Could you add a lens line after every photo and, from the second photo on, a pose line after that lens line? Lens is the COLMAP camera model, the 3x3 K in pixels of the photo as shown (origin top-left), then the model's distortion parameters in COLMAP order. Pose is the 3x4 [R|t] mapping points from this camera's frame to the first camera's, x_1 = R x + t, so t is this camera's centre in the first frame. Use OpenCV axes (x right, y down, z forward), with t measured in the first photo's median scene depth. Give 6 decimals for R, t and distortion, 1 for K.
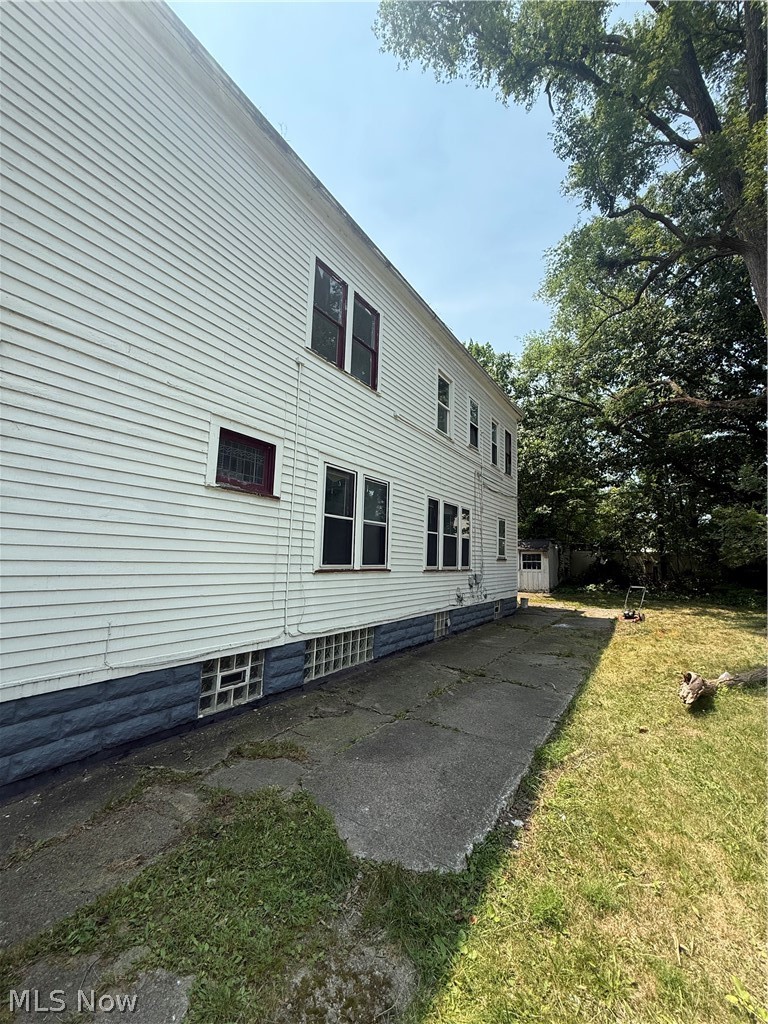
lens RADIAL K [[404.8, 0, 384.0], [0, 404.8, 512.0], [0, 0, 1]] dist [-0.000238, -0.000358]
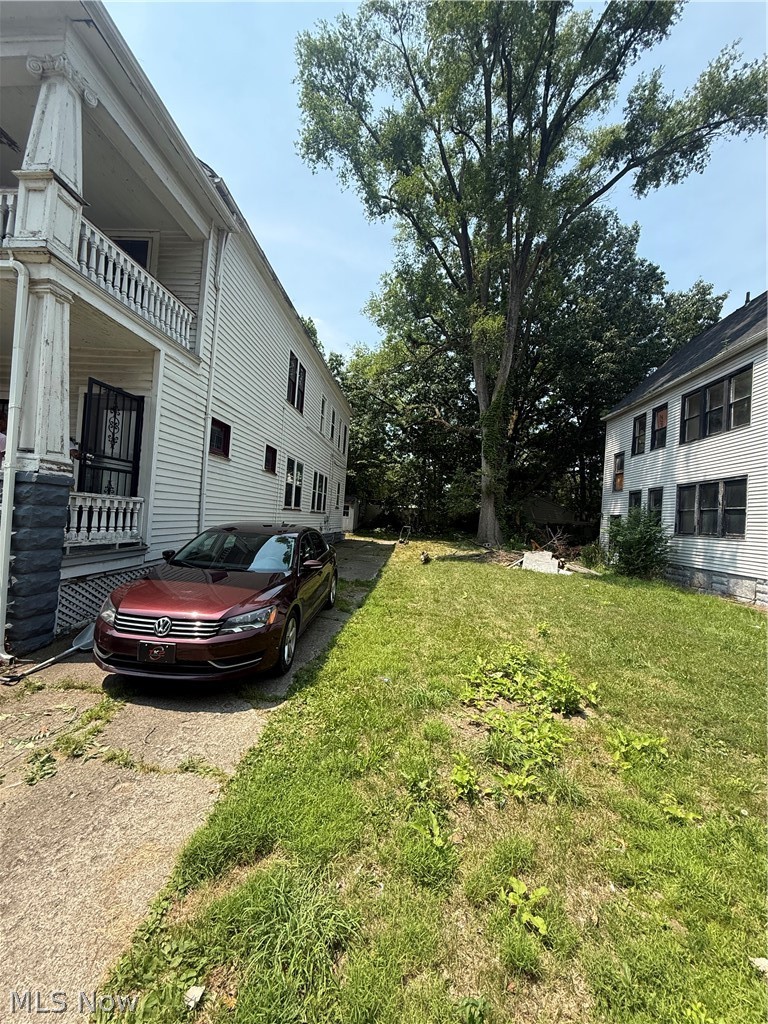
lens RADIAL K [[404.8, 0, 384.0], [0, 404.8, 512.0], [0, 0, 1]] dist [-0.000238, -0.000358]
pose [[0.871894, 0.039042, 0.488135, -0.371238], [-0.099444, 0.990163, 0.098429, -0.048119], [-0.479491, -0.134362, 0.867200, -0.543175]]
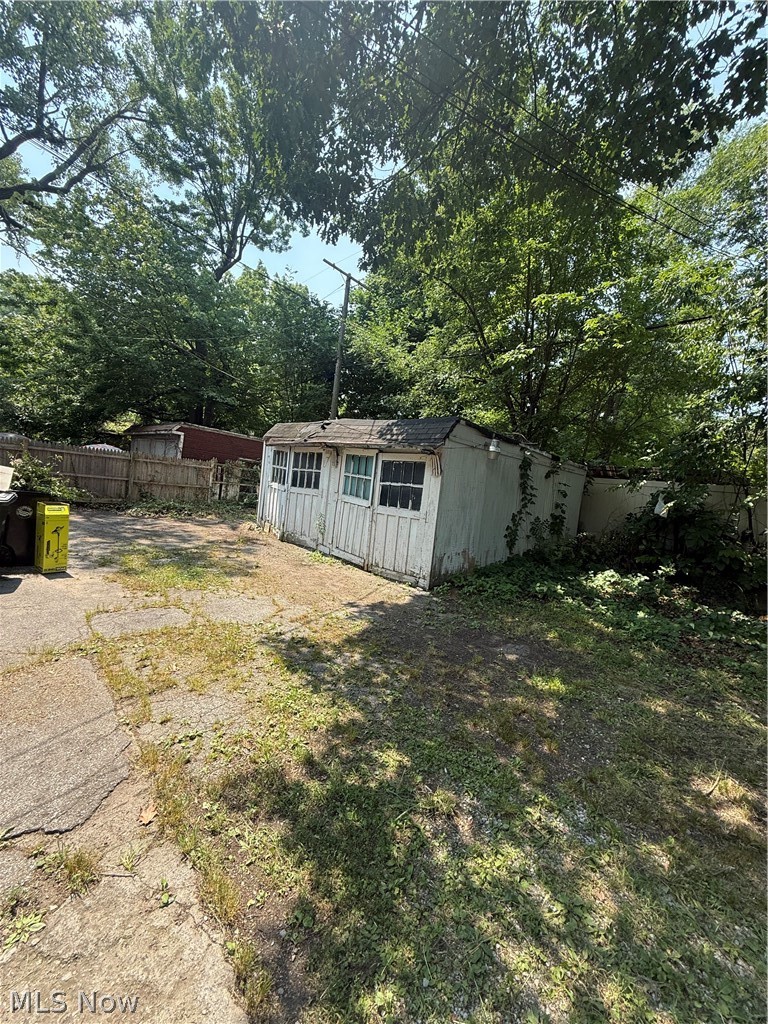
lens RADIAL K [[404.8, 0, 384.0], [0, 404.8, 512.0], [0, 0, 1]] dist [-0.000238, -0.000358]
pose [[0.973373, 0.107419, -0.202502, 0.813945], [-0.070339, 0.980752, 0.182148, 0.166738], [0.218170, -0.163054, 0.962193, 1.325396]]
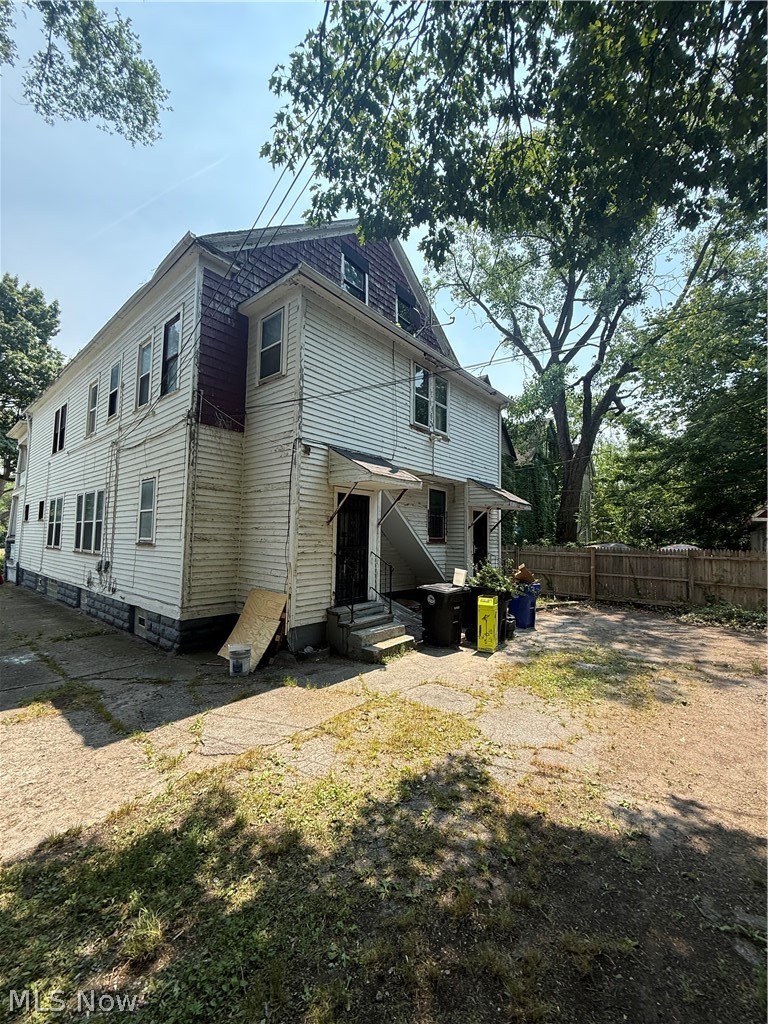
lens RADIAL K [[404.8, 0, 384.0], [0, 404.8, 512.0], [0, 0, 1]] dist [-0.000238, -0.000358]
pose [[-0.118102, -0.091107, -0.988813, 0.980493], [0.098973, 0.989744, -0.103014, 0.190762], [0.988057, -0.110032, -0.107874, 1.622749]]
